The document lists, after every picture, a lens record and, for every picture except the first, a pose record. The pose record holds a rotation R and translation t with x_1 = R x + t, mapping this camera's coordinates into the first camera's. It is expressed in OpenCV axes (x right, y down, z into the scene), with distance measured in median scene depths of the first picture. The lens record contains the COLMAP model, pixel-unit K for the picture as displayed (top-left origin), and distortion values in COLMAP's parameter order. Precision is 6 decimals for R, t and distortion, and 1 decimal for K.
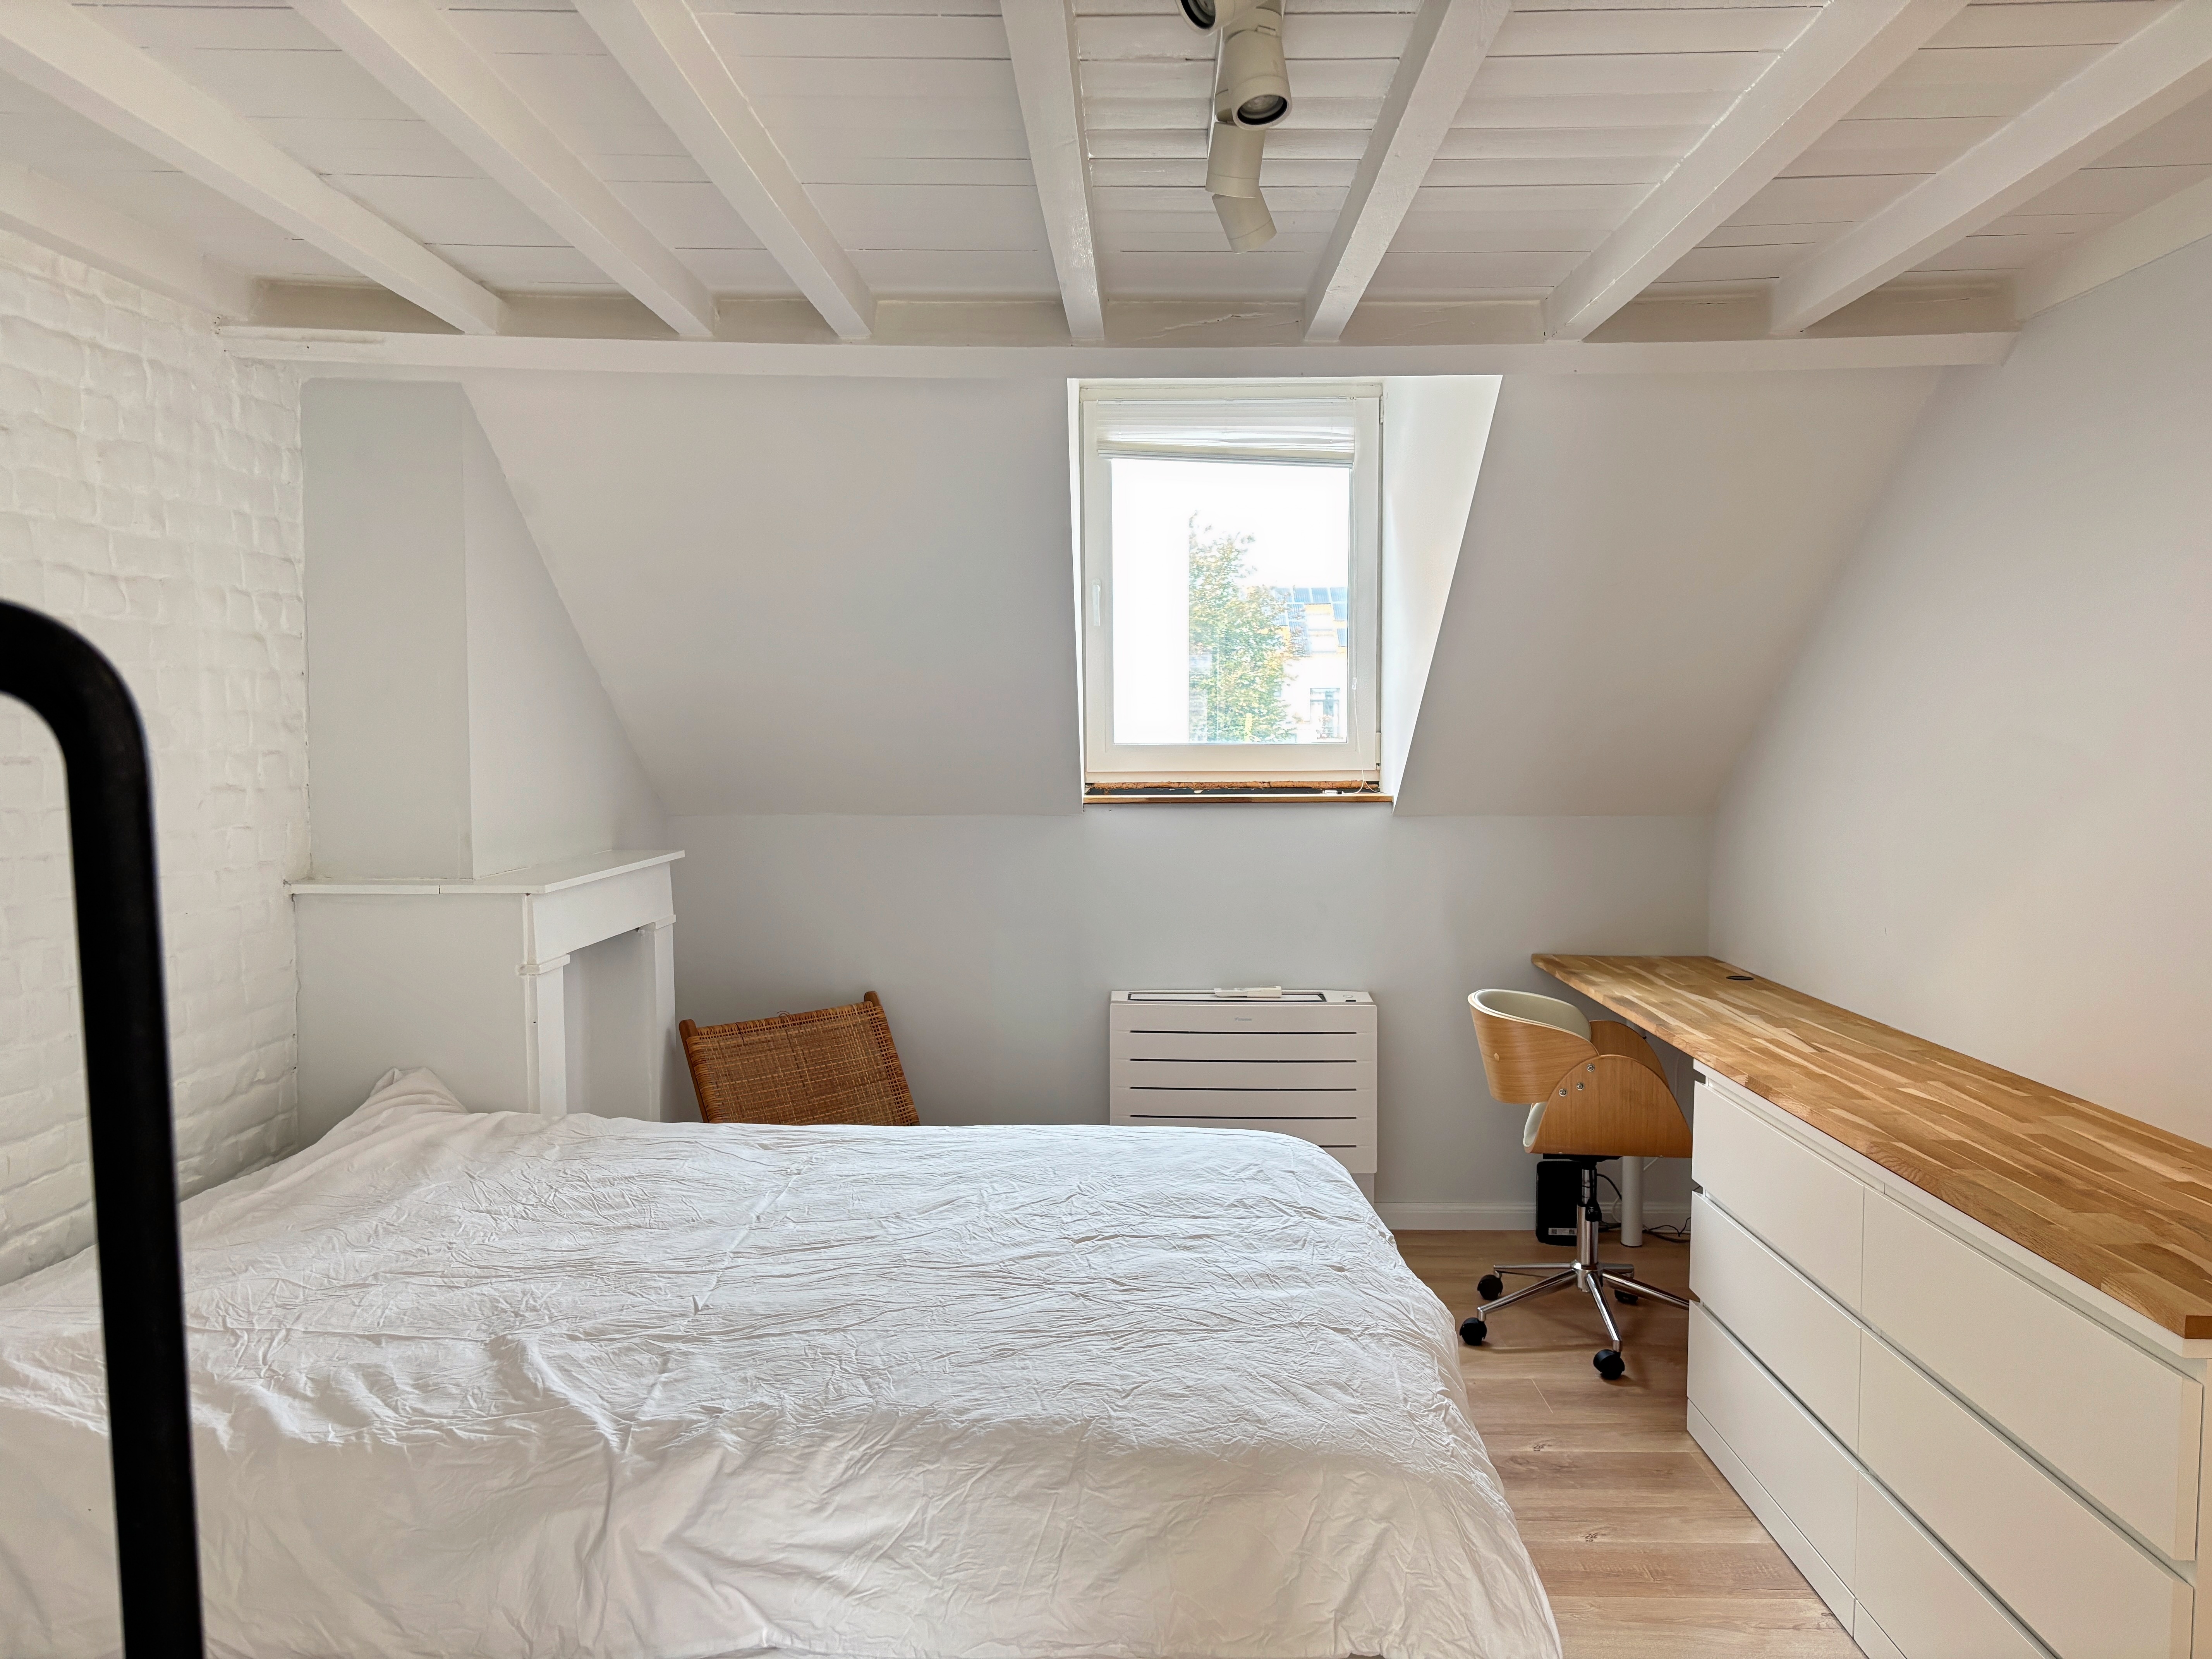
lens RADIAL K [[1668.9, 0, 1112.5], [0, 1668.9, 835.9], [0, 0, 1]] dist [0.054778, -0.015049]
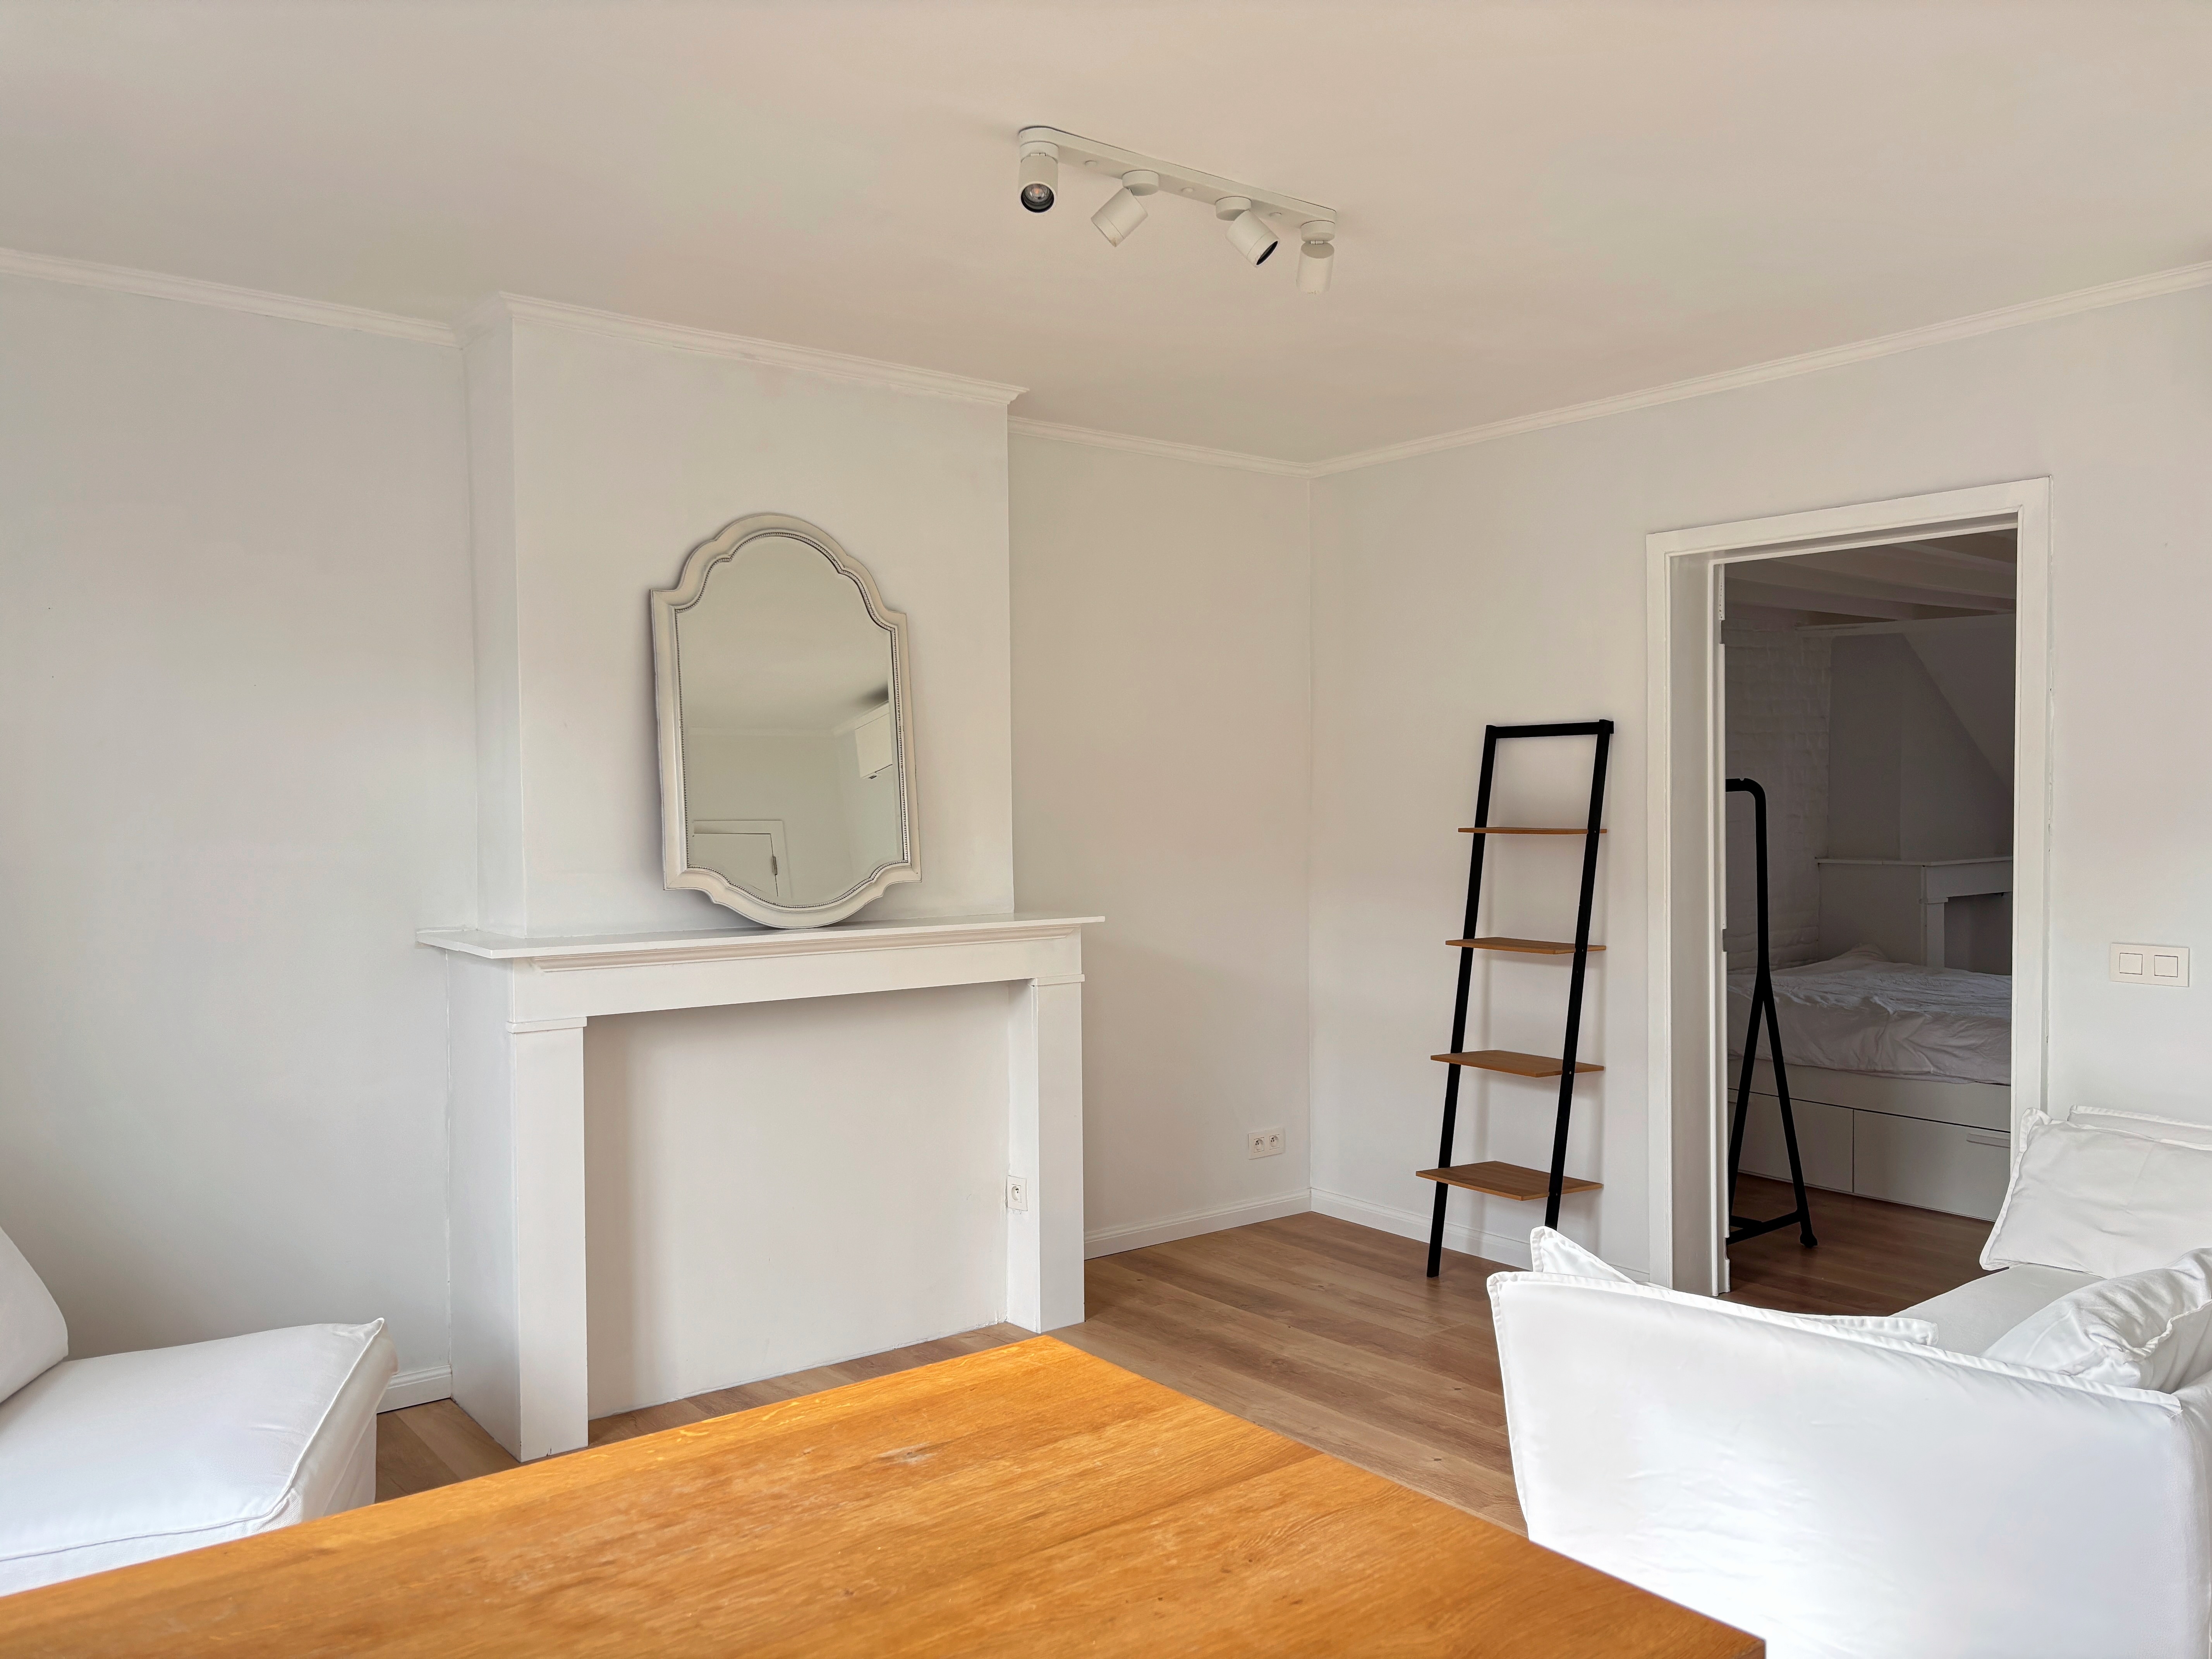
lens RADIAL K [[1668.9, 0, 1110.5], [0, 1668.9, 831.0], [0, 0, 1]] dist [0.054778, -0.015049]
pose [[0.632524, 0.013906, -0.774416, 1.154935], [-0.042048, 0.998981, -0.016406, 0.118872], [0.773399, 0.042939, 0.632464, -2.032436]]
